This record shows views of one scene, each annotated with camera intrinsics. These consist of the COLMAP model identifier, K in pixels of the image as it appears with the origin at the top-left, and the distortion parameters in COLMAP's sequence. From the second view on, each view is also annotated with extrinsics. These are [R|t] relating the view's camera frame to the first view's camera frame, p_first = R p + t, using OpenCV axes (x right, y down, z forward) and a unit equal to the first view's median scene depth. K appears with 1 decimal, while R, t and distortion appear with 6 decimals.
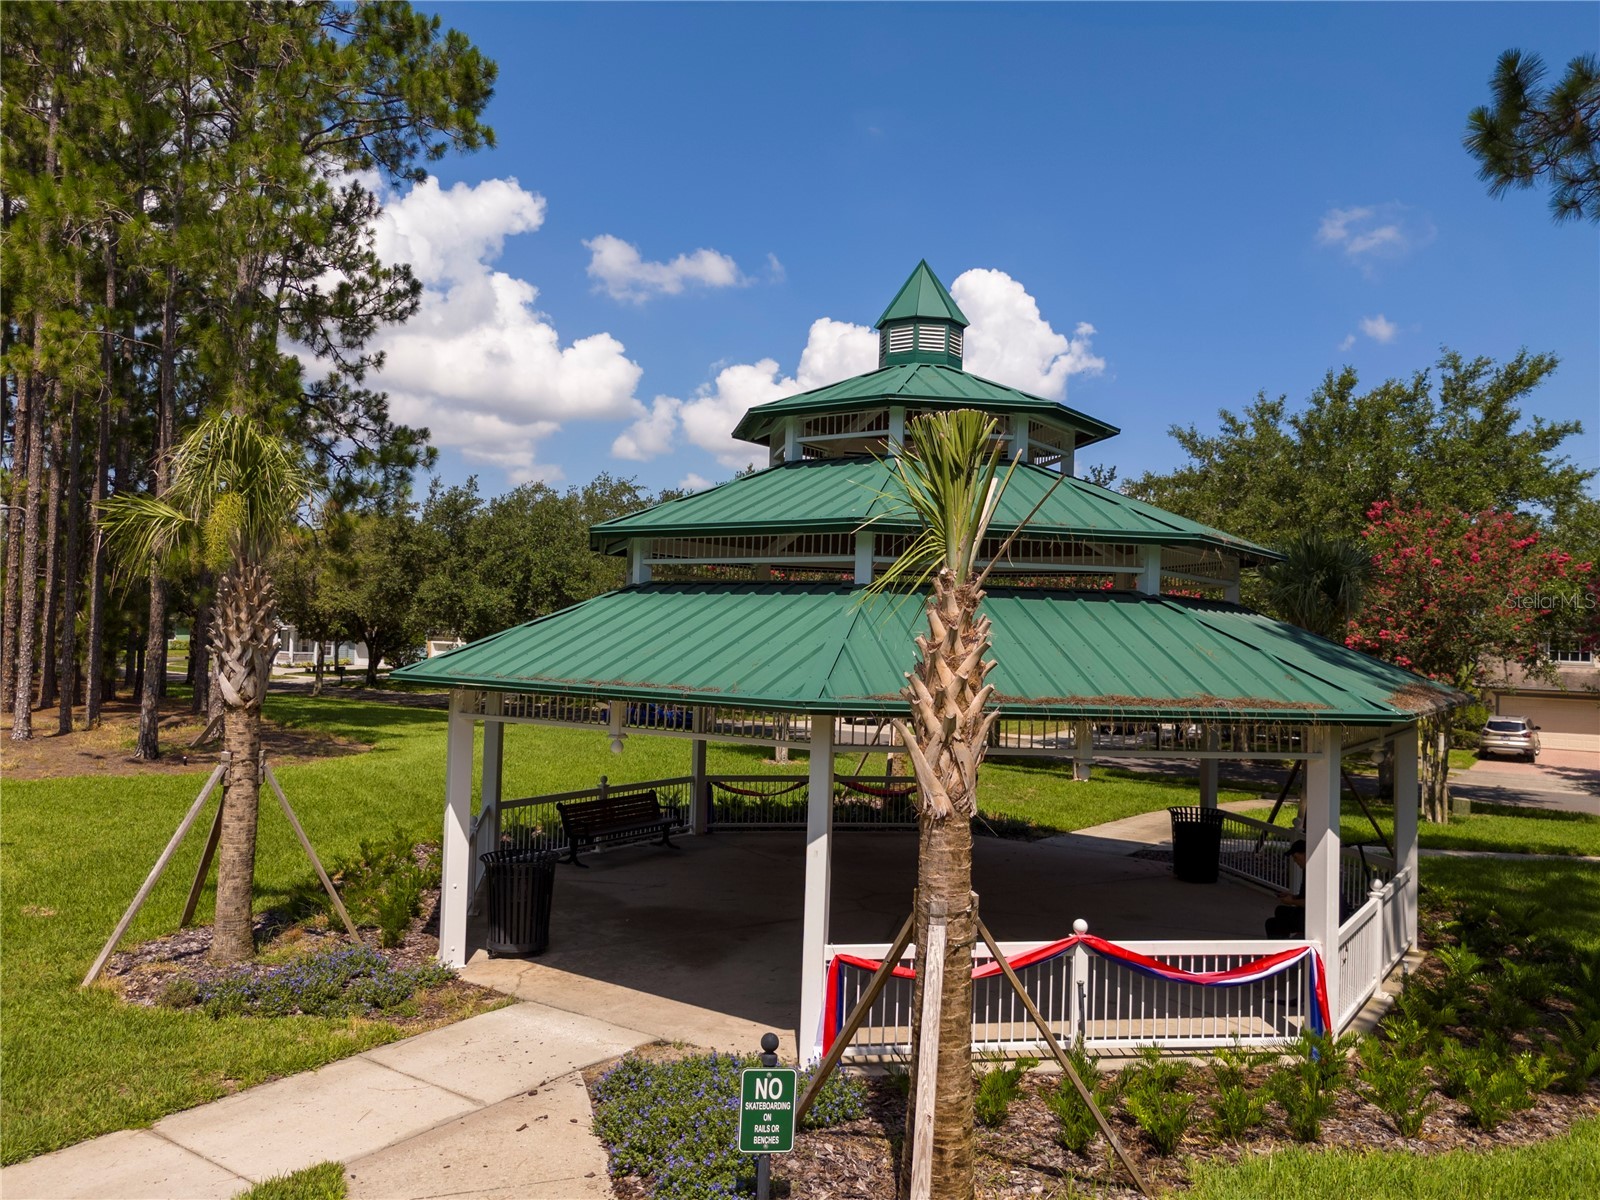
lens RADIAL K [[1175.0, 0, 800.0], [0, 1175.0, 600.0], [0, 0, 1]] dist [0.077612, -0.070376]
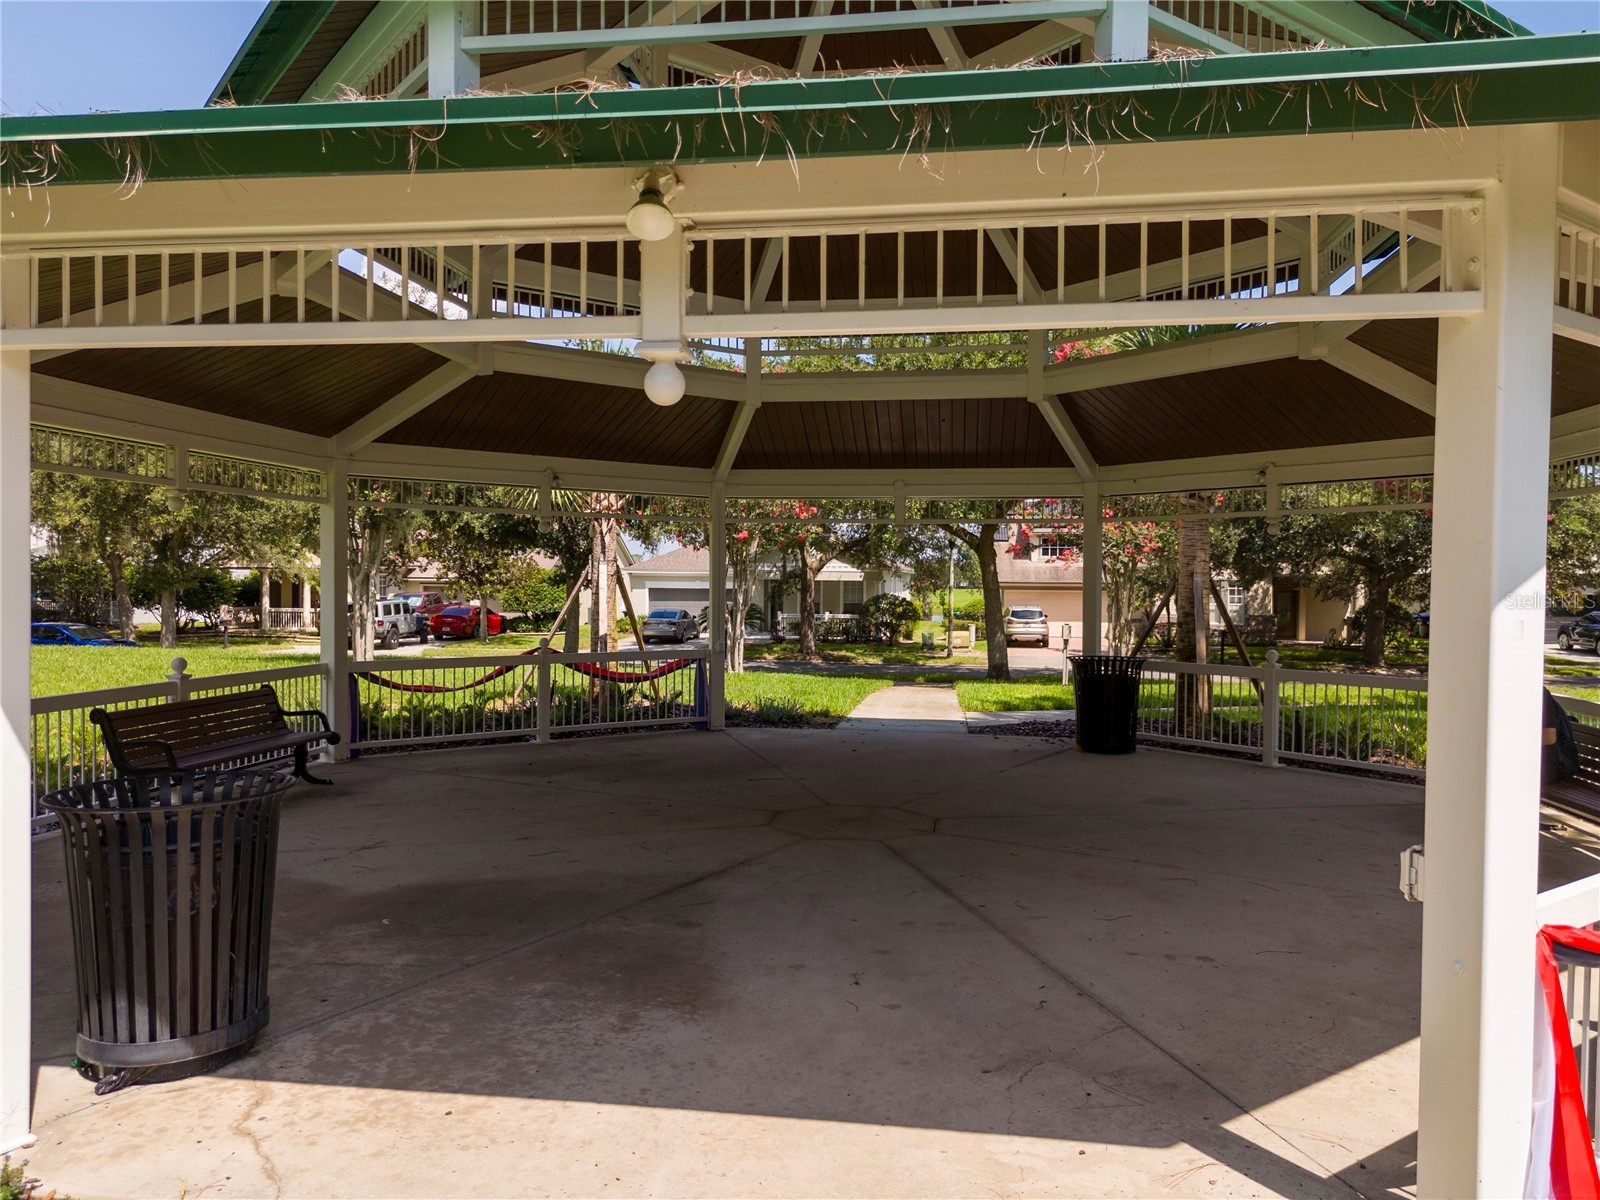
lens RADIAL K [[1175.0, 0, 800.0], [0, 1175.0, 600.0], [0, 0, 1]] dist [0.077612, -0.070376]
pose [[0.895339, -0.027553, 0.444532, -0.156272], [0.004430, 0.998586, 0.052972, 0.098402], [-0.445363, -0.045459, 0.894195, 0.415452]]
